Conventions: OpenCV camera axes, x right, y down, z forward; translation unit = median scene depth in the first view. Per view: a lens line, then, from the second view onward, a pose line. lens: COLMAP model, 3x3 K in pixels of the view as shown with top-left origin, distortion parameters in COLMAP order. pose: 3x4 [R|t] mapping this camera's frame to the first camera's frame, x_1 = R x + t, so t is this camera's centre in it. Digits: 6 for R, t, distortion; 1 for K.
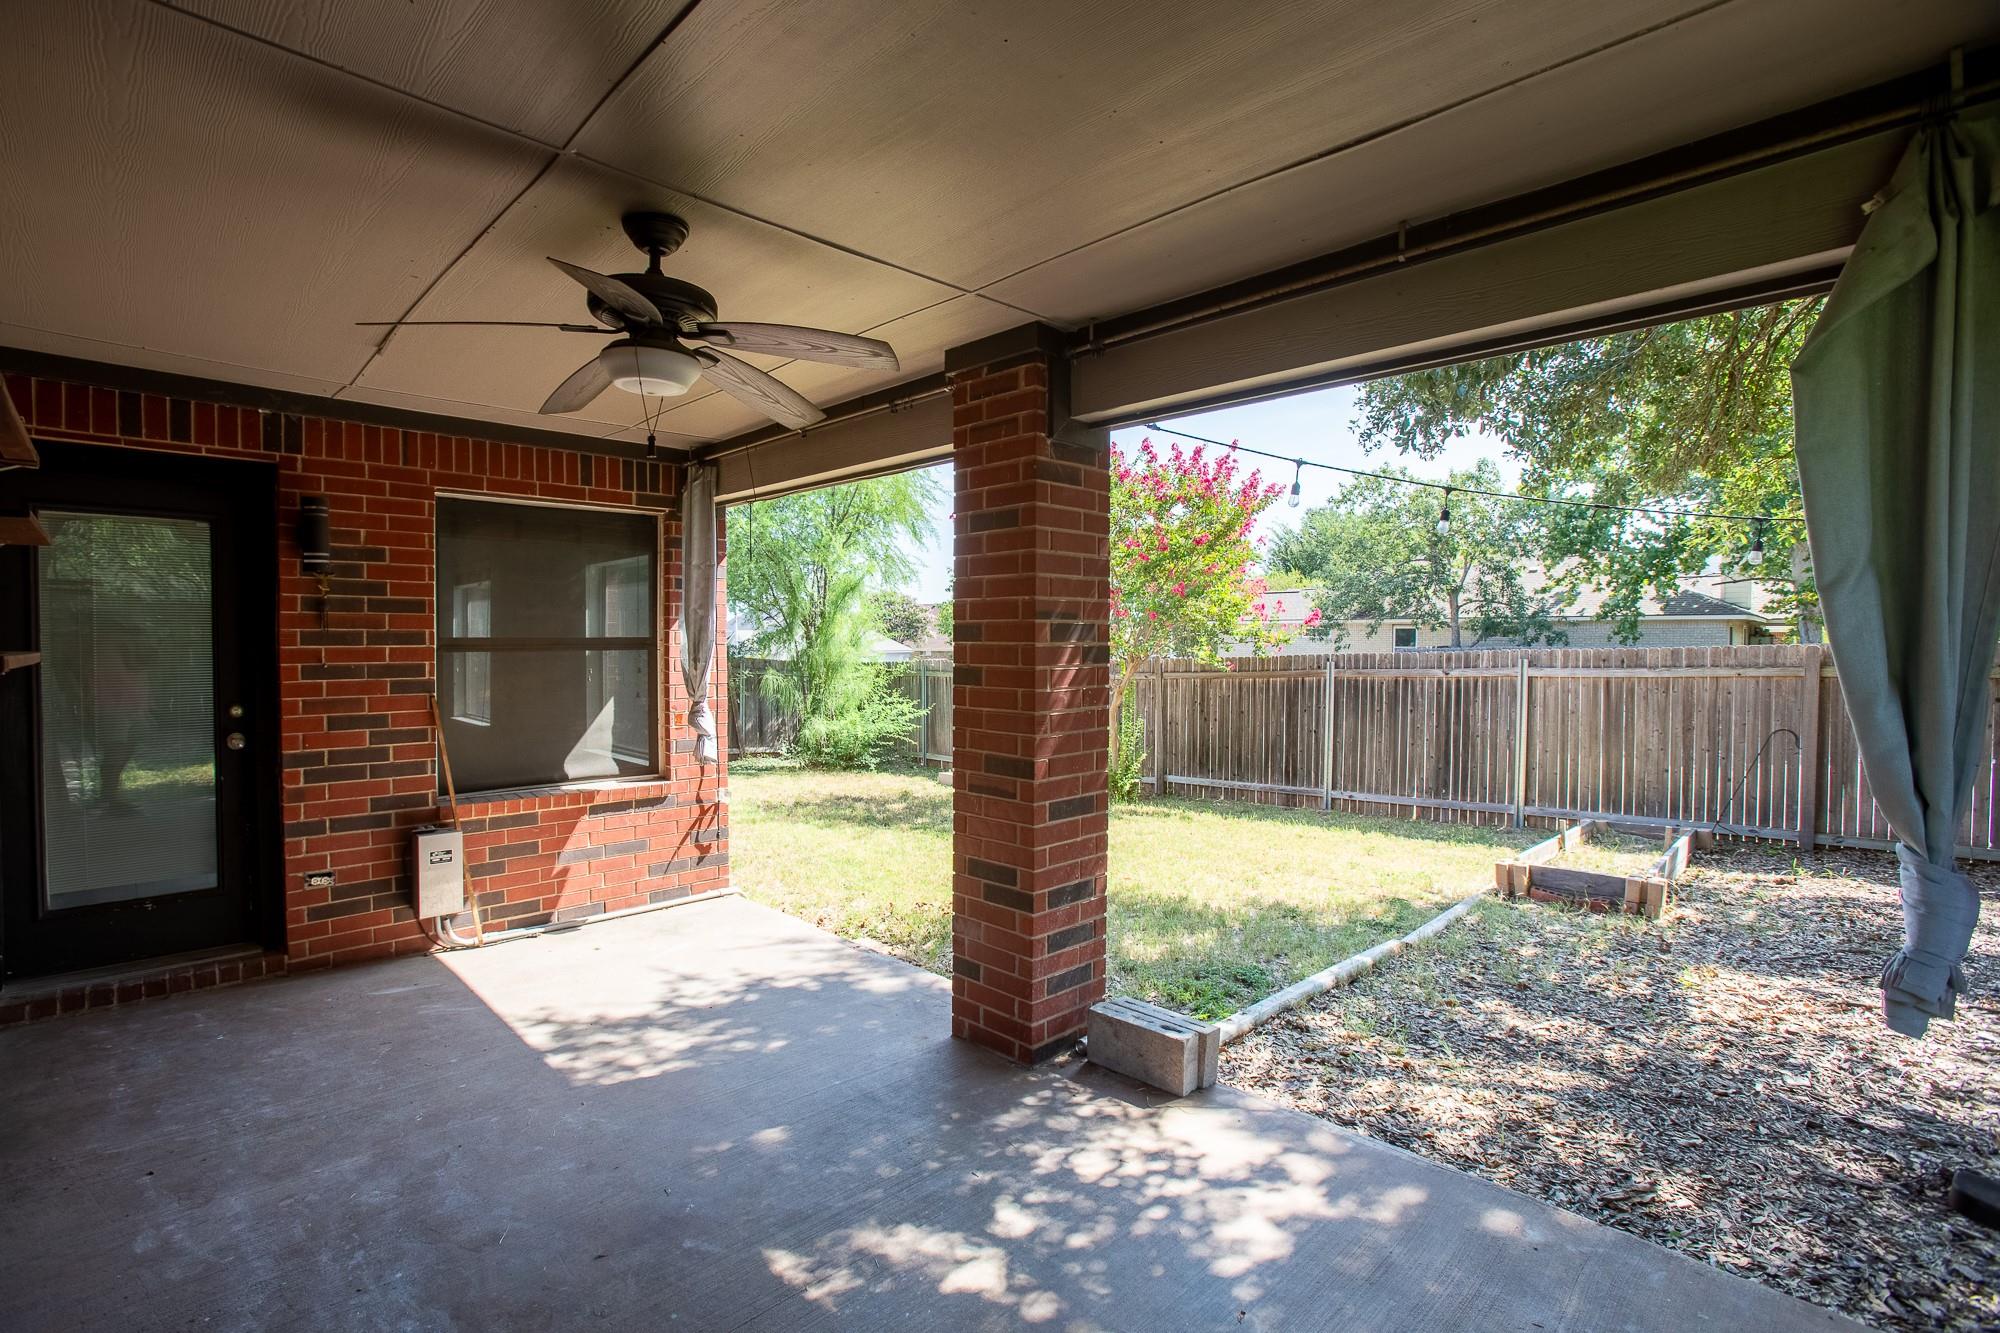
lens RADIAL K [[932.9, 0, 991.0], [0, 932.9, 661.5], [0, 0, 1]] dist [-0.033963, 0.000072]
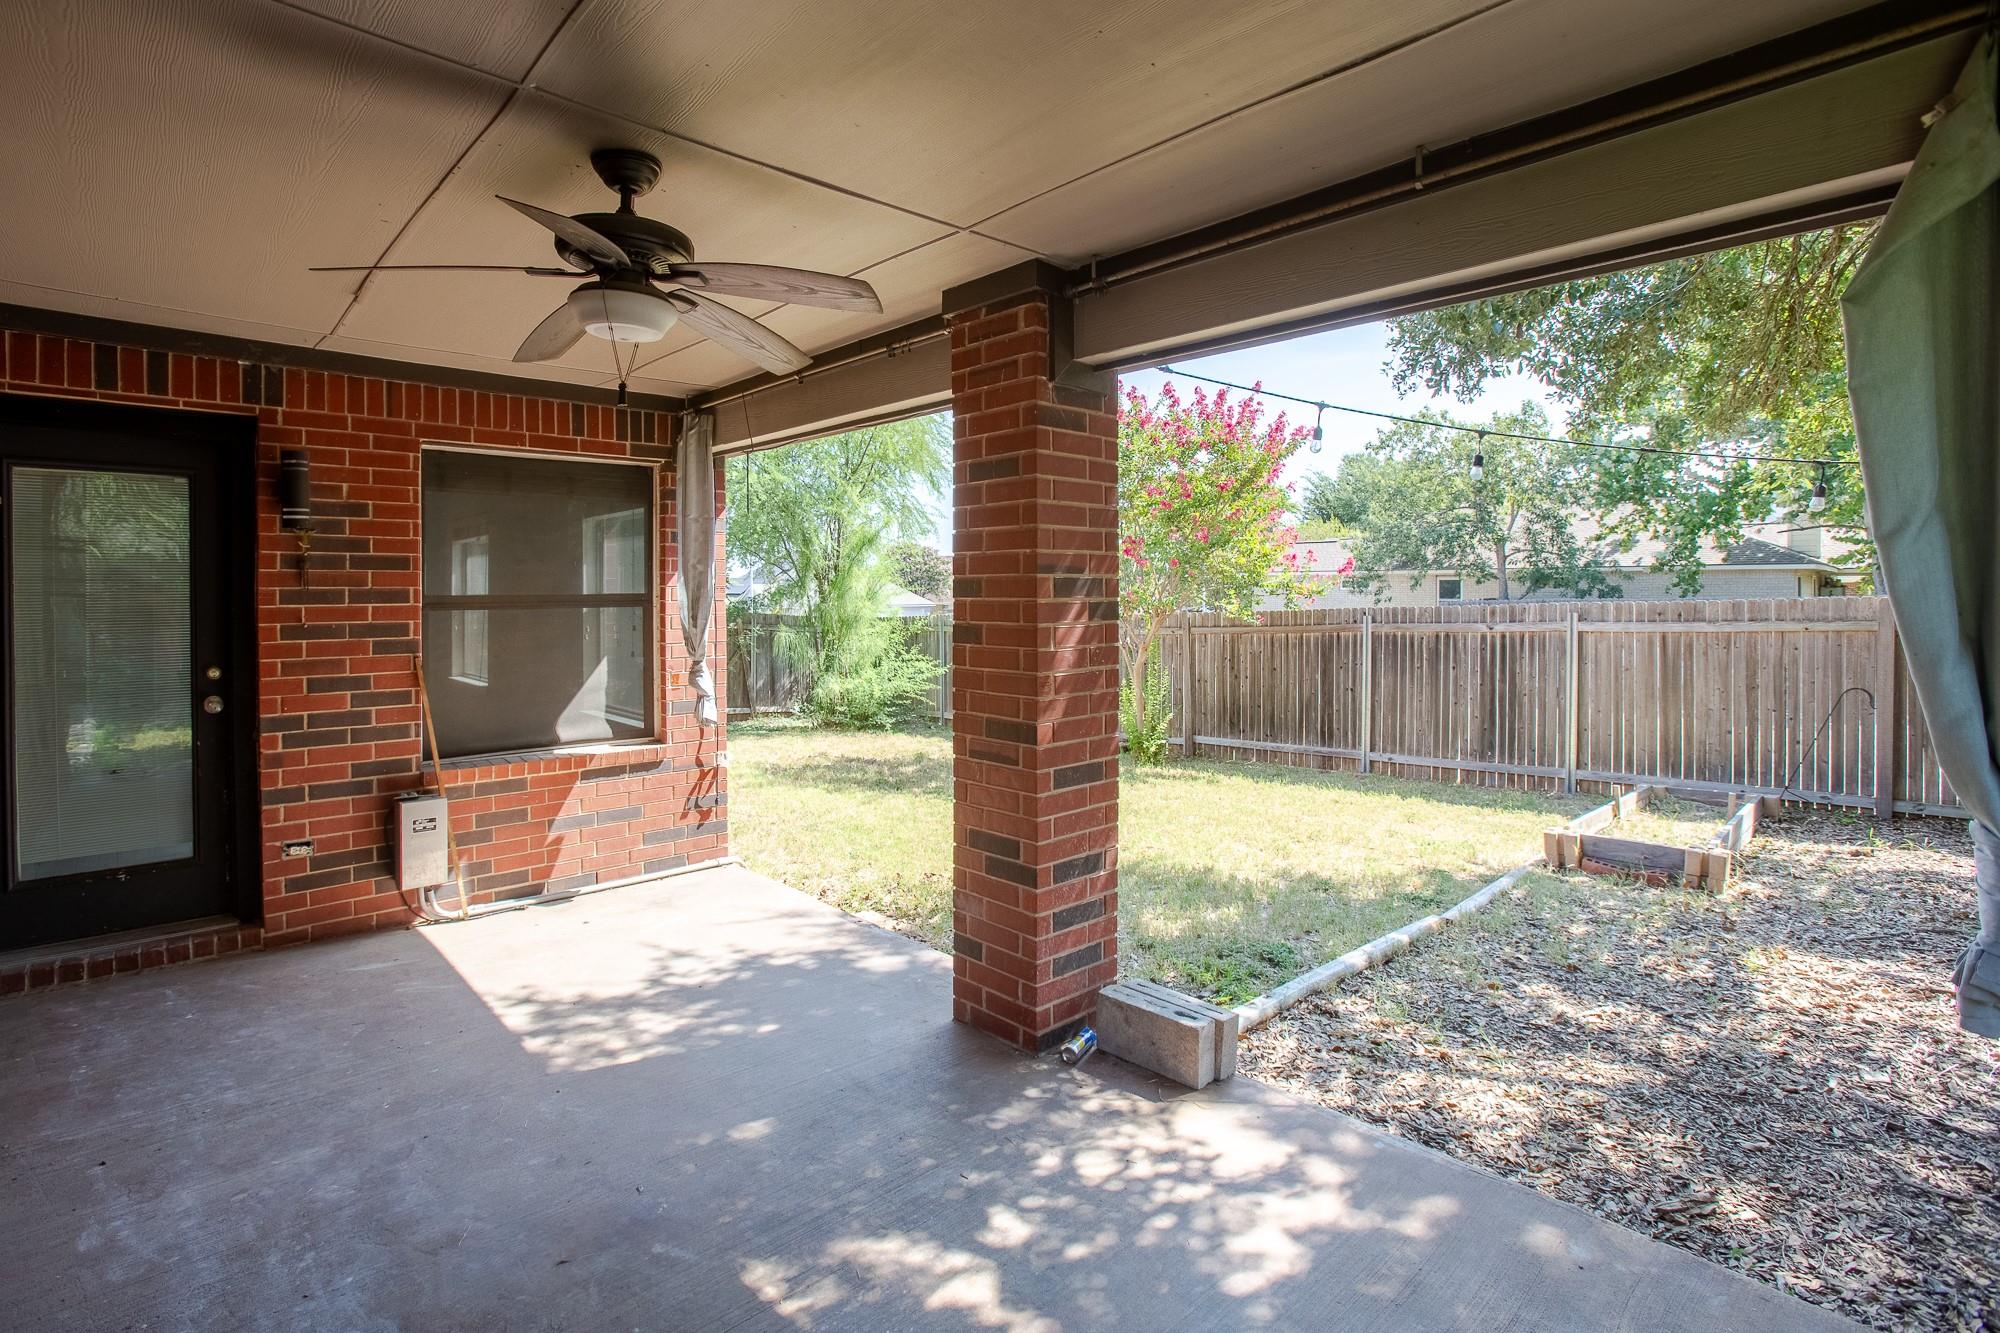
lens RADIAL K [[973.0, 0, 993.5], [0, 973.0, 597.3], [0, 0, 1]] dist [-0.029914, 0.000012]
pose [[0.999746, -0.003699, -0.022219, 0.016237], [0.003279, 0.999816, -0.018896, -0.003162], [0.022285, 0.018818, 0.999575, 0.012748]]
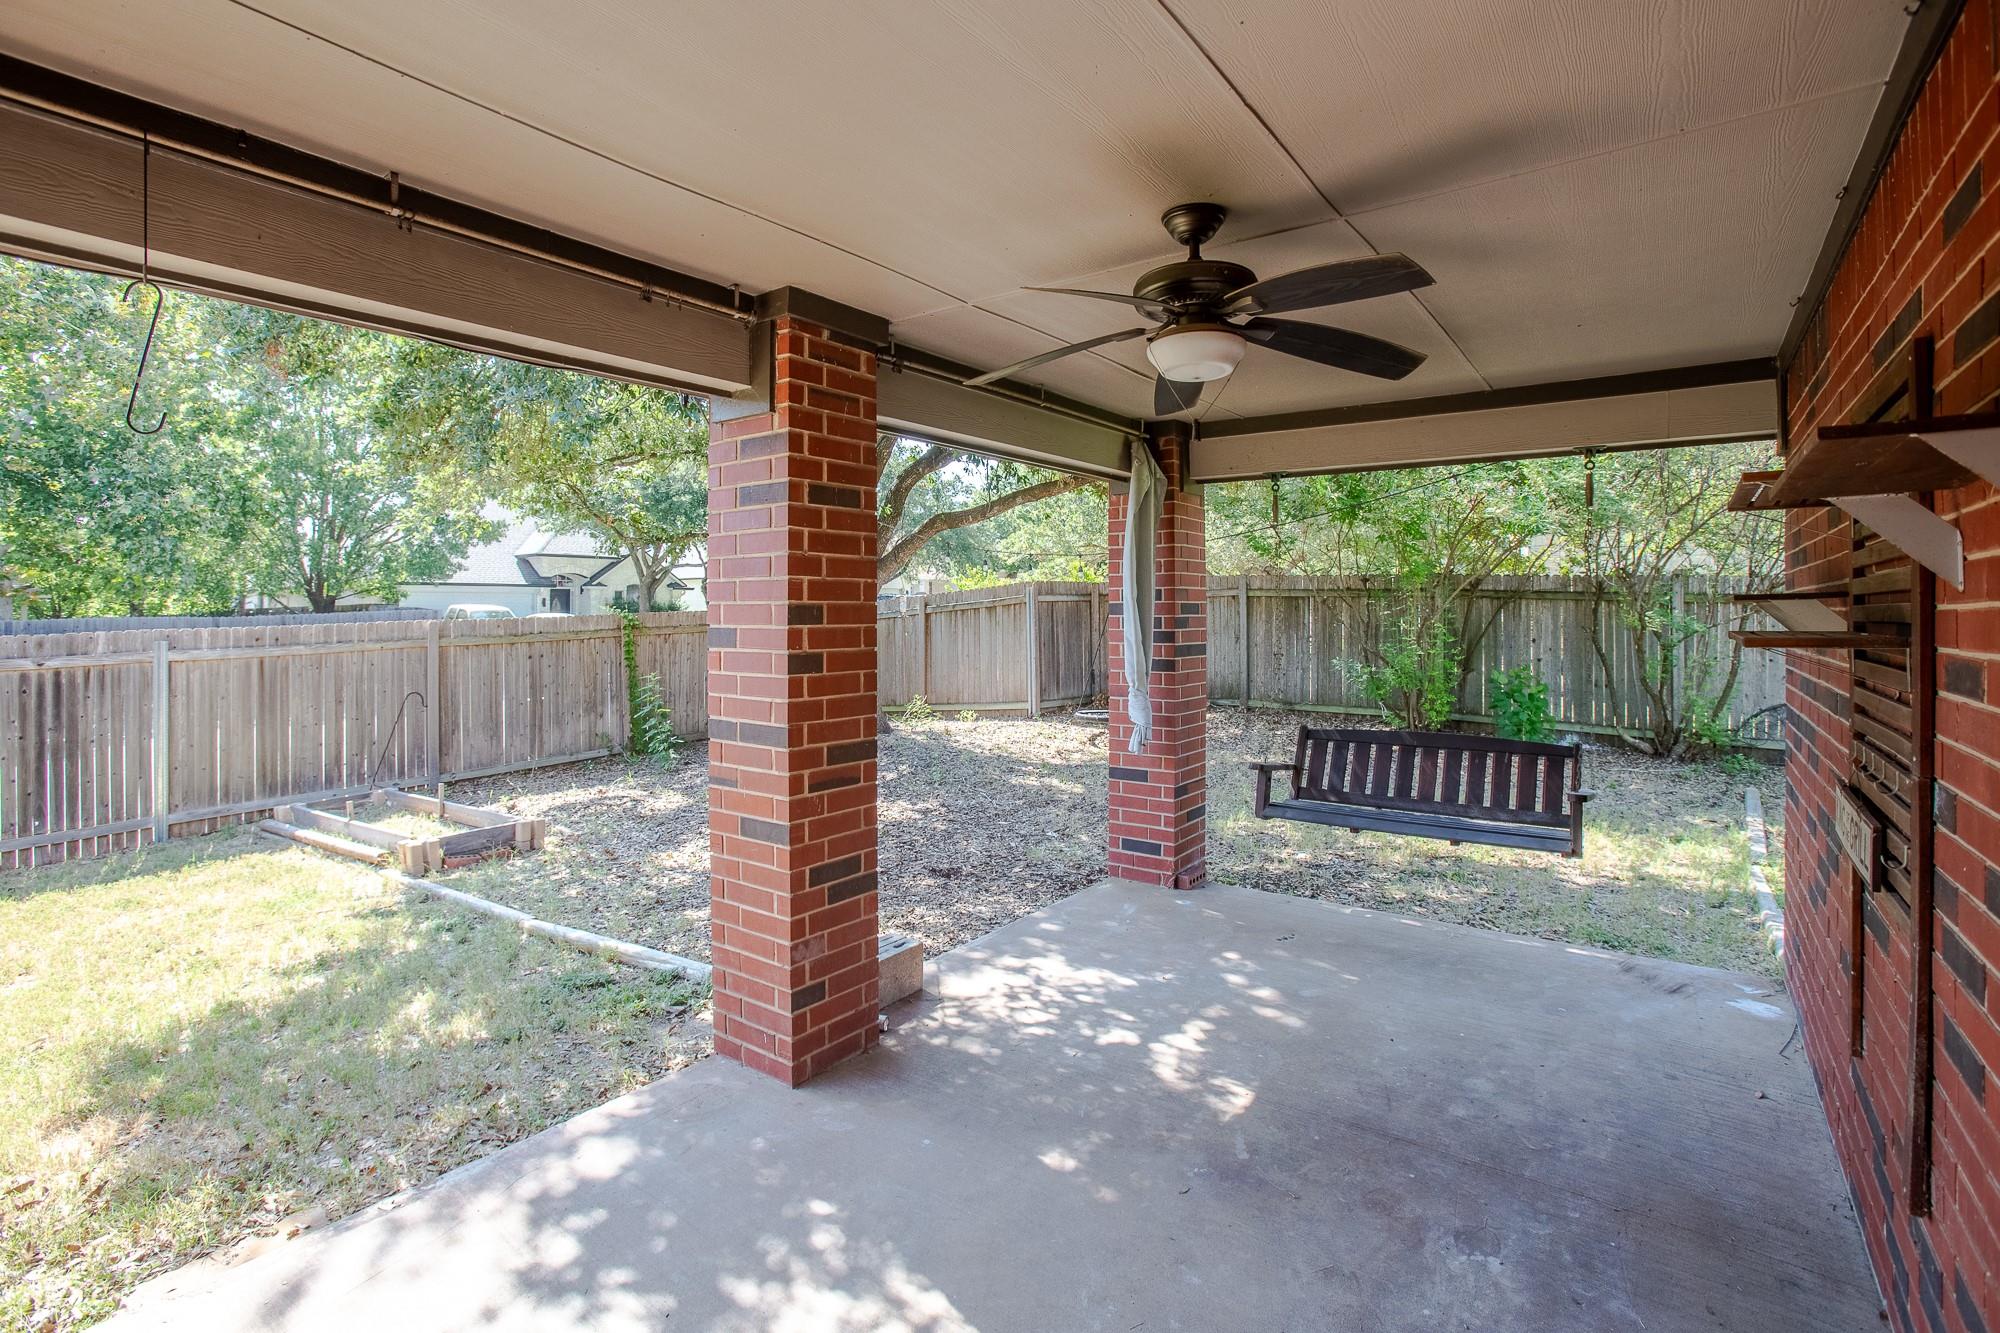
lens RADIAL K [[983.9, 0, 947.9], [0, 983.9, 611.5], [0, 0, 1]] dist [-0.033504, 0.000187]
pose [[-0.140256, -0.000268, 0.990115, -0.676393], [0.026279, 0.999647, 0.003993, -0.024503], [-0.989767, 0.026580, -0.140199, 0.697758]]
